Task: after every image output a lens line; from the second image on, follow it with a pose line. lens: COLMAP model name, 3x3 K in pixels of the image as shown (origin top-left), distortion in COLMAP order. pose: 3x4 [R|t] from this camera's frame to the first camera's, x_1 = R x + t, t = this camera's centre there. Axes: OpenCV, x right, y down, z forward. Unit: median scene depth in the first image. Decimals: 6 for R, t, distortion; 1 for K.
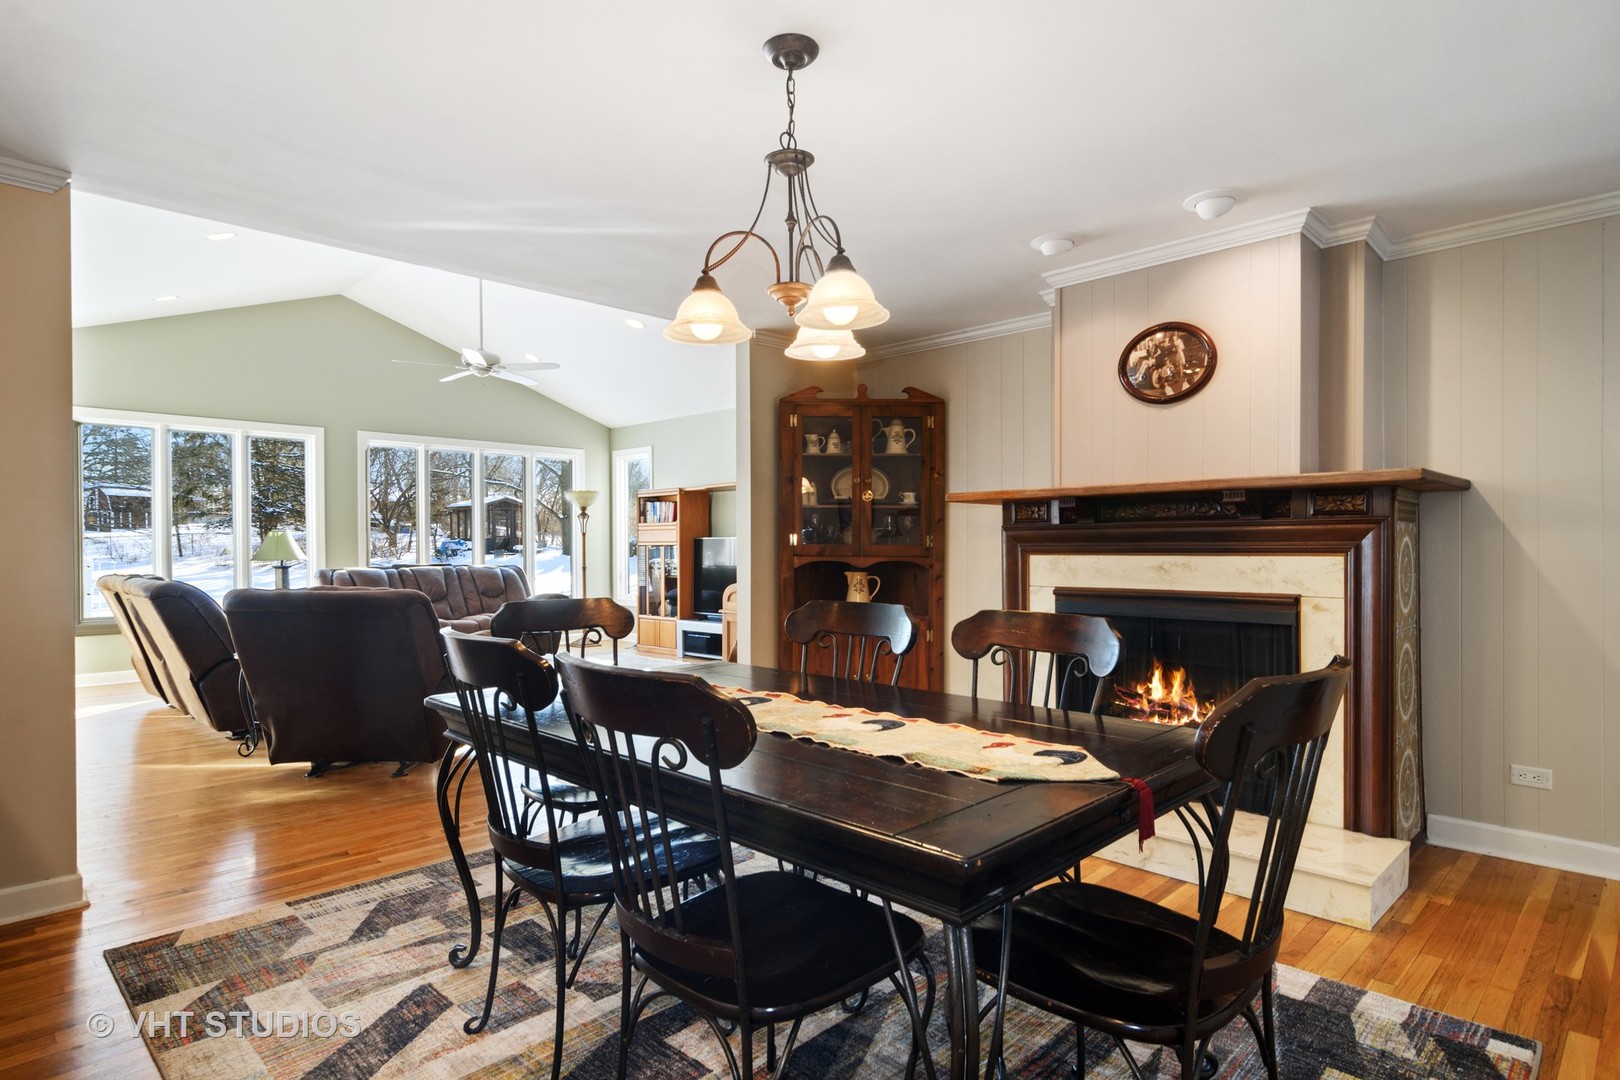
lens RADIAL K [[880.7, 0, 808.7], [0, 880.7, 553.8], [0, 0, 1]] dist [-0.002852, 0.002422]
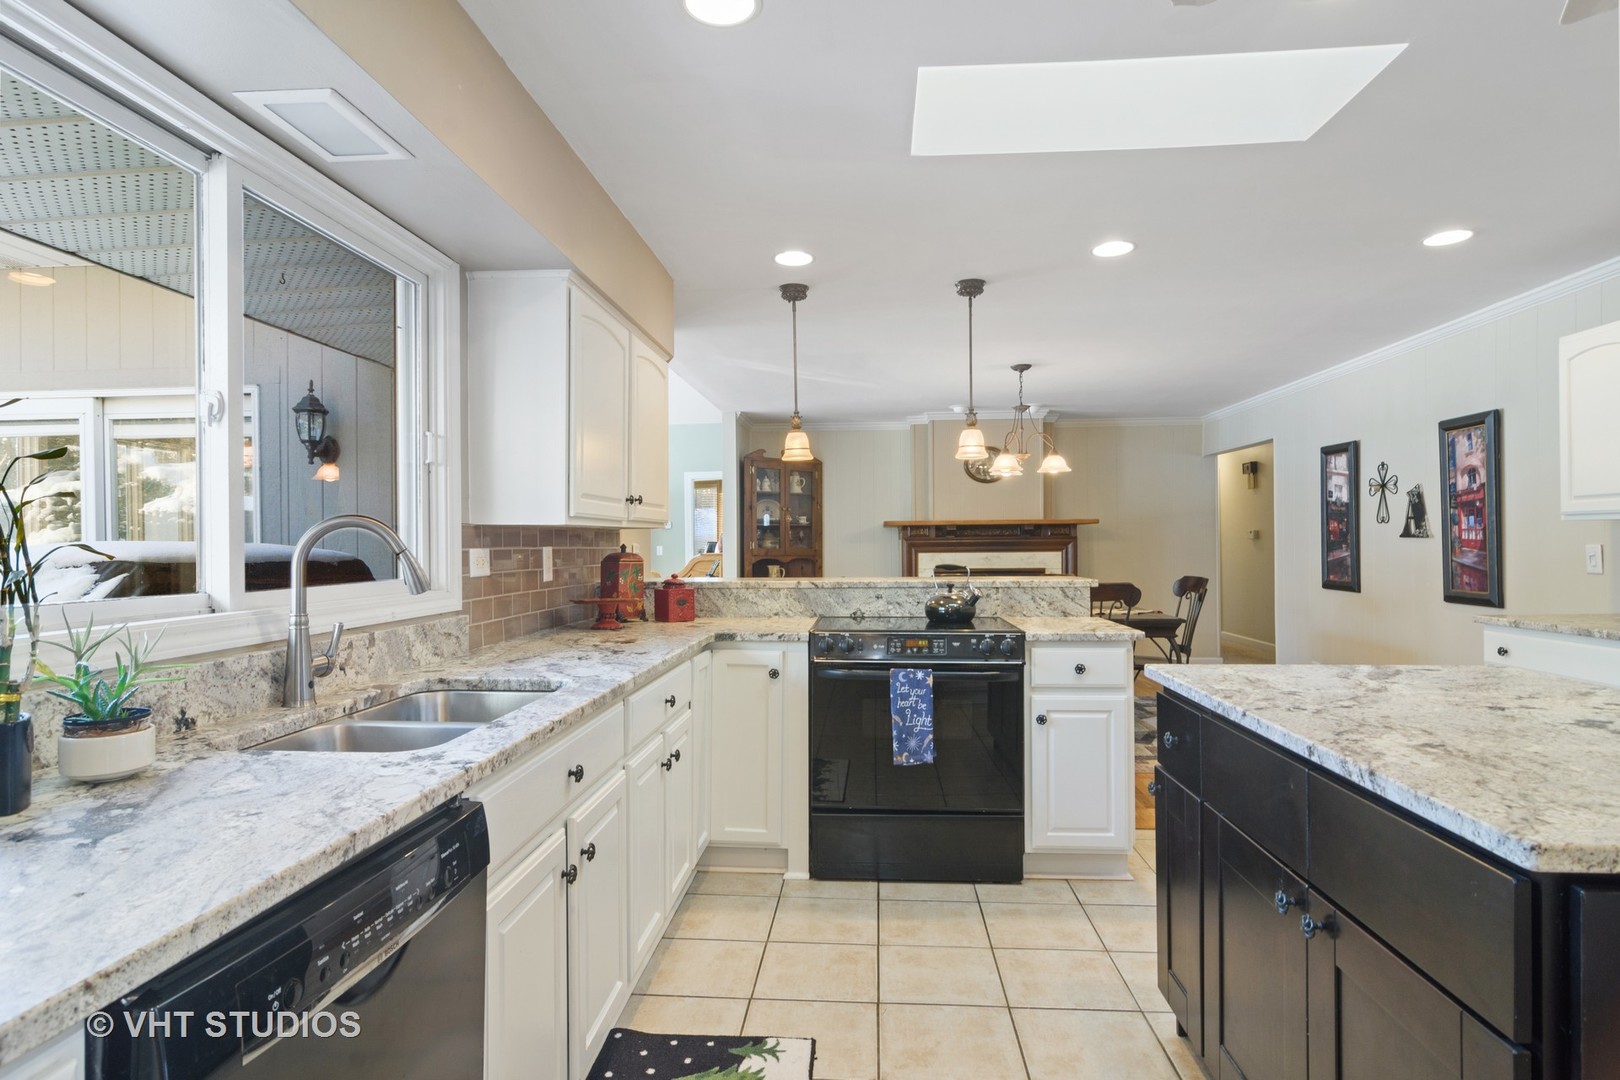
lens RADIAL K [[880.7, 0, 820.4], [0, 880.7, 536.8], [0, 0, 1]] dist [-0.002852, 0.002422]
pose [[0.747835, 0.002950, 0.663878, -0.956940], [0.011313, 0.999788, -0.017185, -0.002908], [-0.663788, 0.020362, 0.747643, -0.253654]]
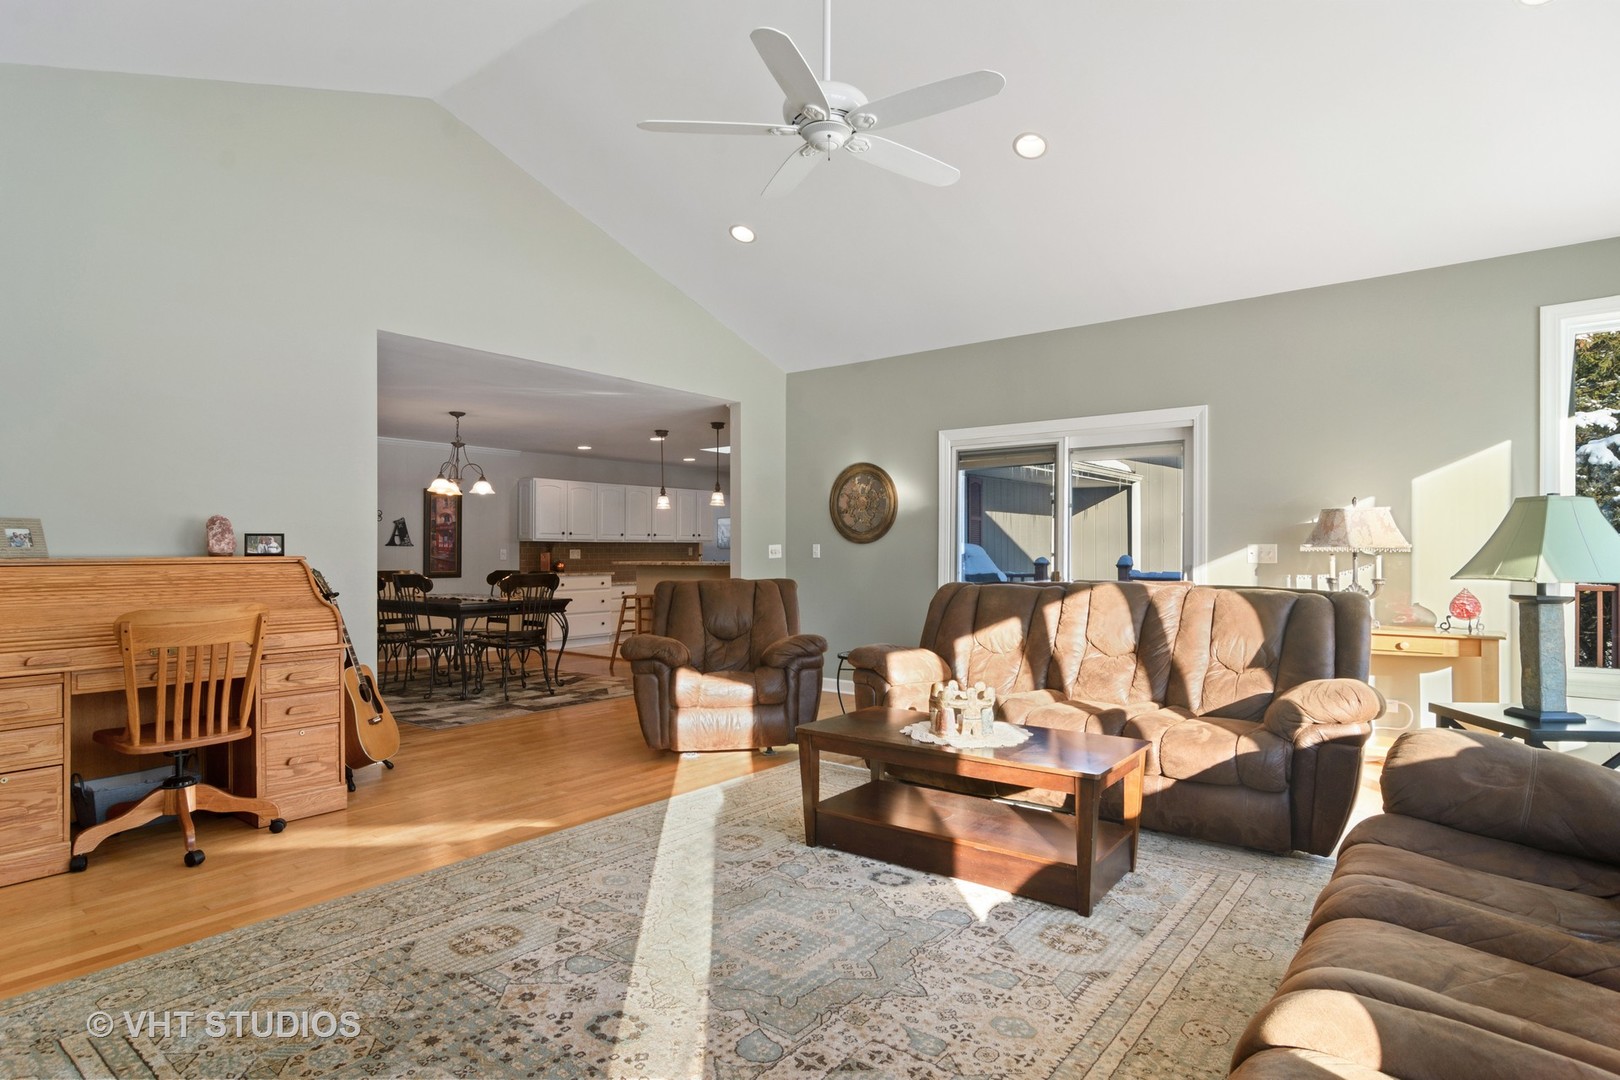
lens RADIAL K [[880.7, 0, 812.4], [0, 880.7, 546.7], [0, 0, 1]] dist [-0.002852, 0.002422]
pose [[-0.993395, 0.004457, -0.114661, -0.439883], [0.004111, 0.999986, 0.003252, -0.012326], [0.114674, 0.002759, -0.993399, 1.989710]]
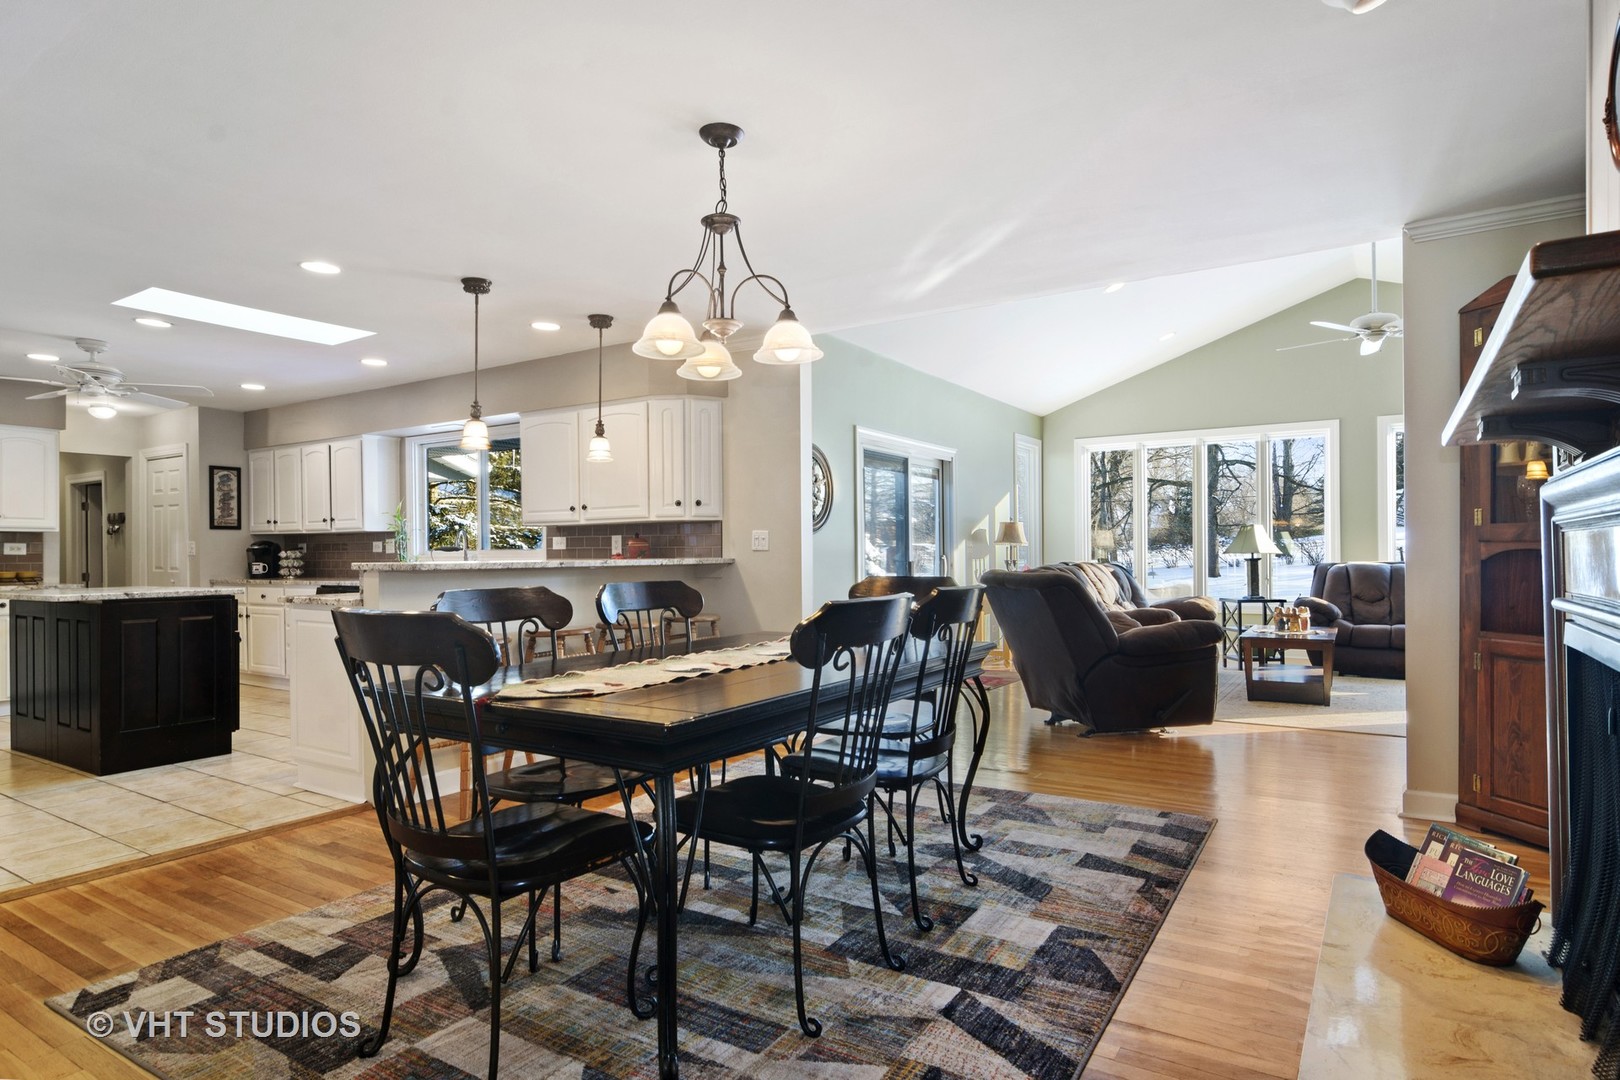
lens RADIAL K [[880.7, 0, 813.2], [0, 880.7, 554.7], [0, 0, 1]] dist [-0.002852, 0.002422]
pose [[0.213854, 0.003271, -0.976860, 0.522766], [-0.003432, 0.999991, 0.002597, 0.012722], [0.976860, 0.002797, 0.213864, 0.357566]]
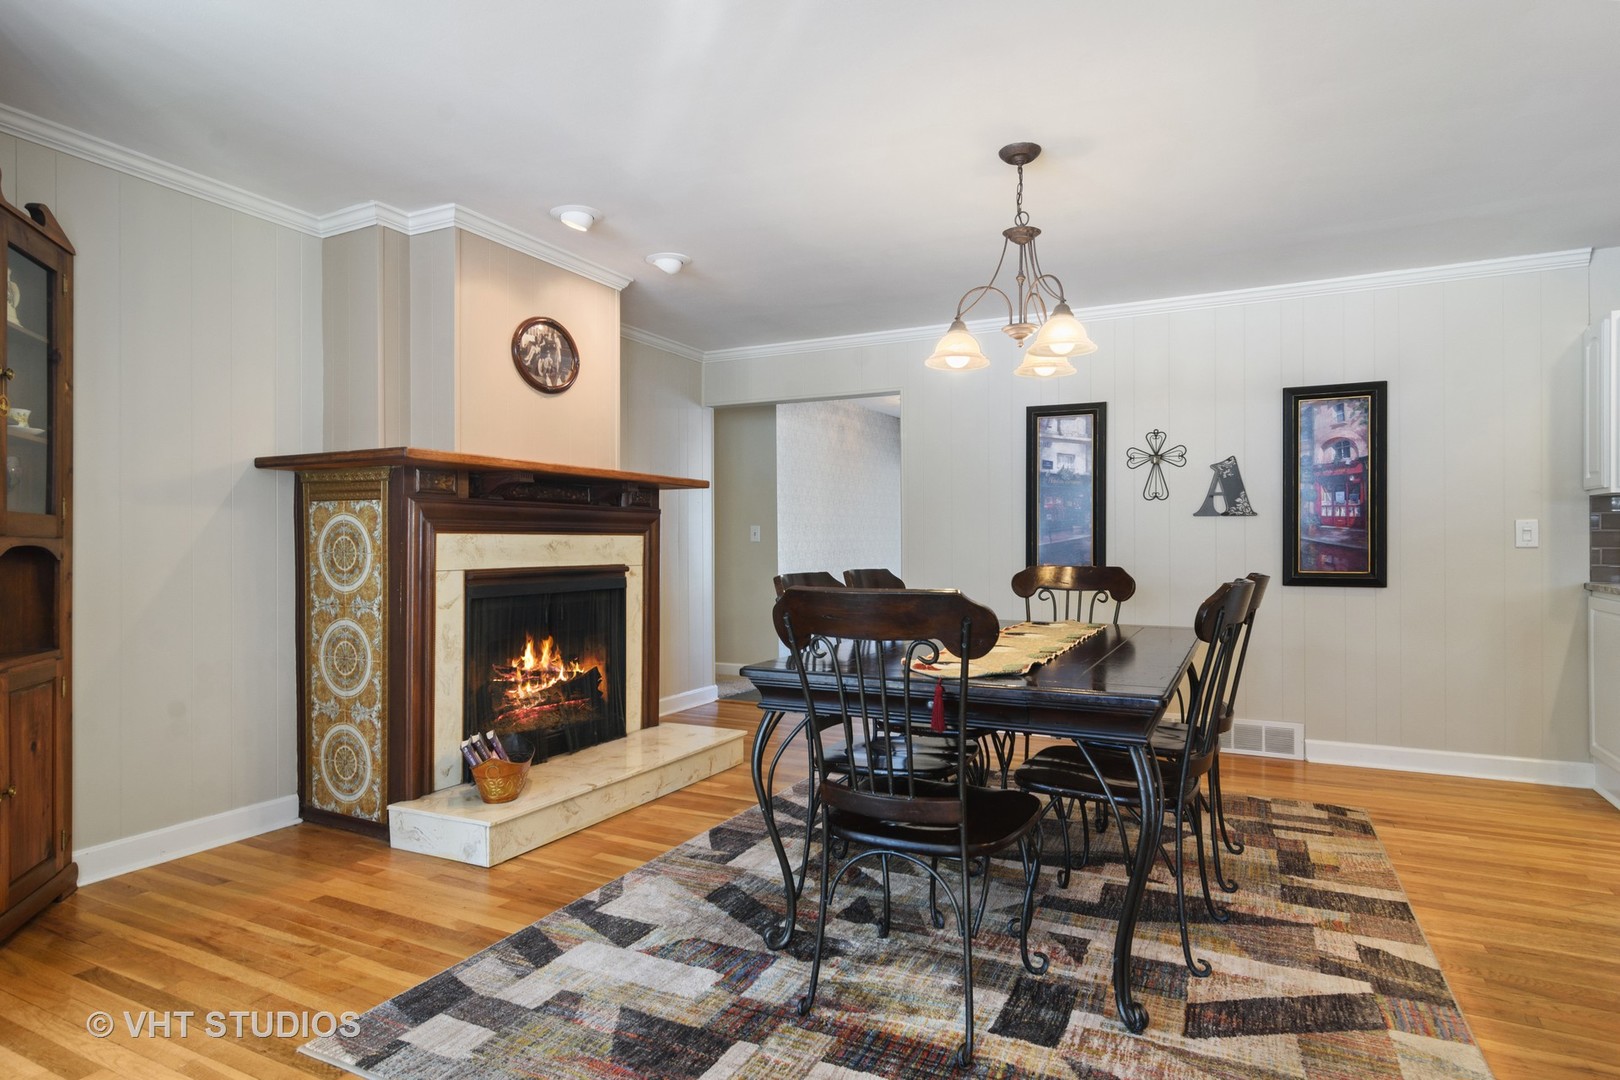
lens RADIAL K [[880.7, 0, 809.6], [0, 880.7, 538.0], [0, 0, 1]] dist [-0.002852, 0.002422]
pose [[-0.311781, 0.010639, 0.950094, -0.509633], [0.010379, 0.999916, -0.007791, 0.013919], [-0.950097, 0.007432, -0.311865, 0.729344]]
